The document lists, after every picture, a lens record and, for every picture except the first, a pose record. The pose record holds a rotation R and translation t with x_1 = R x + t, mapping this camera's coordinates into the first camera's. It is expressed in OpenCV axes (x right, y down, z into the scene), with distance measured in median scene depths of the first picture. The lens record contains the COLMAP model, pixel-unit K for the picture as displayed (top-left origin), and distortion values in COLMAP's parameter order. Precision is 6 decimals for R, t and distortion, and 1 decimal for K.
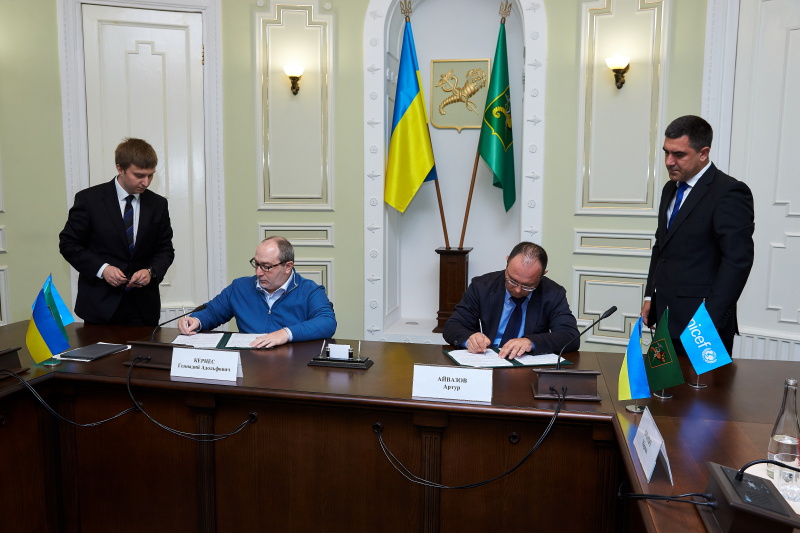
lens RADIAL K [[683.5, 0, 401.8], [0, 683.5, 265.7], [0, 0, 1]] dist [-0.027324, 0.002320]
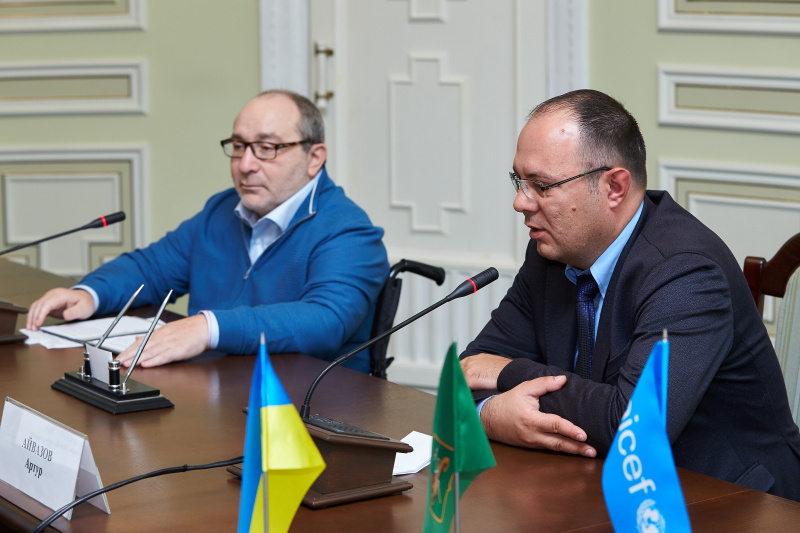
lens RADIAL K [[1887.8, 0, 398.1], [0, 1887.8, 265.5], [0, 0, 1]] dist [-0.200836, 0.000000]
pose [[0.722300, 0.096051, -0.684878, 0.426177], [-0.067311, 0.995370, 0.068606, -0.013952], [0.688297, -0.003454, 0.725421, 0.149264]]
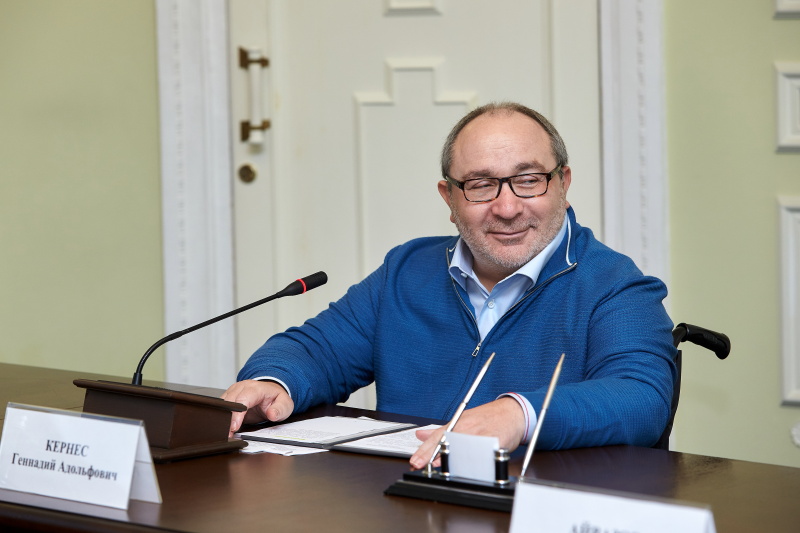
lens RADIAL K [[3135.4, 0, 399.7], [0, 3135.4, 274.7], [0, 0, 1]] dist [0.363721, 0.000000]
pose [[0.846232, 0.031709, -0.531870, 0.337565], [-0.032660, 0.999437, 0.007621, 0.015817], [0.531812, 0.010922, 0.846792, -0.131302]]
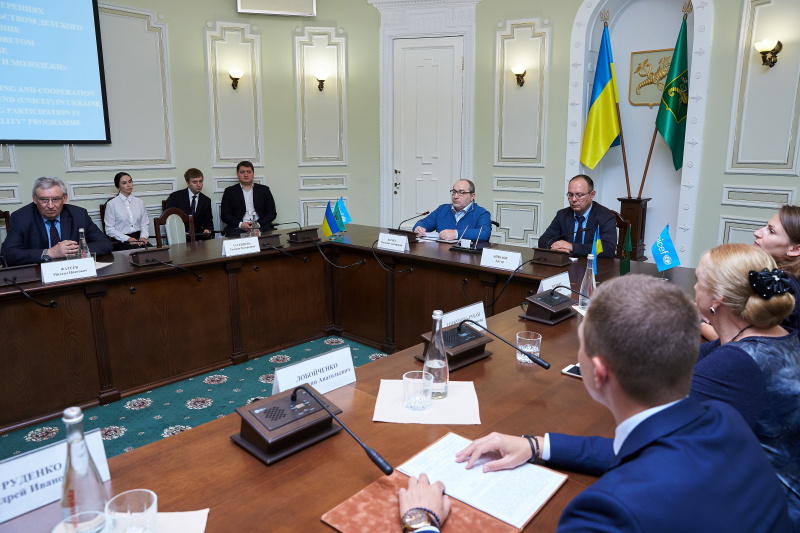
lens RADIAL K [[558.6, 0, 400.3], [0, 558.6, 266.1], [0, 0, 1]] dist [-0.044809, 0.021177]
pose [[0.861154, 0.097468, -0.498913, 0.253256], [-0.054287, 0.993467, 0.100381, 0.024936], [0.505437, -0.059359, 0.860819, -0.172986]]
